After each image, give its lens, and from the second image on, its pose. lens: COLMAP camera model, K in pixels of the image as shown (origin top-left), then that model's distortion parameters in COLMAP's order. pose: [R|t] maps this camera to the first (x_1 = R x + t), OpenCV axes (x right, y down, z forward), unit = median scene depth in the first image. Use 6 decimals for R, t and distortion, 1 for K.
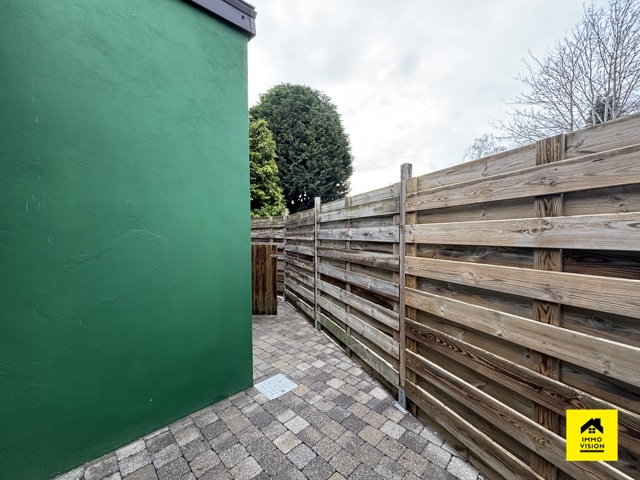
lens RADIAL K [[257.8, 0, 318.2], [0, 257.8, 236.6], [0, 0, 1]] dist [-0.000850, -0.000018]
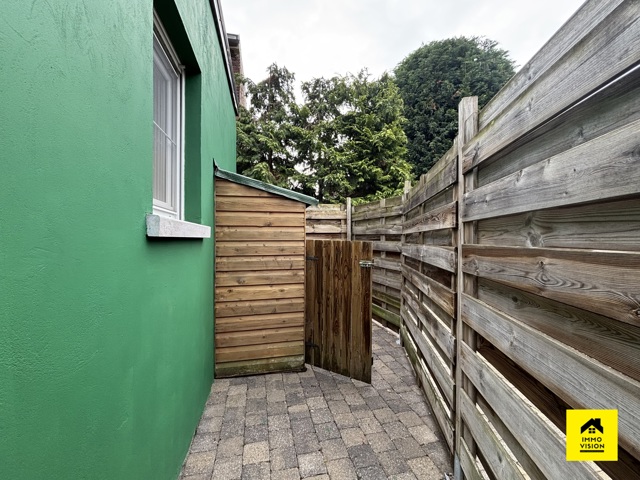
lens RADIAL K [[257.8, 0, 320.8], [0, 257.8, 237.9], [0, 0, 1]] dist [-0.000850, -0.000018]
pose [[0.859718, 0.015302, -0.510540, 0.004255], [-0.023623, 0.999673, -0.009817, 0.026074], [0.510222, 0.020500, 0.859798, 0.435801]]
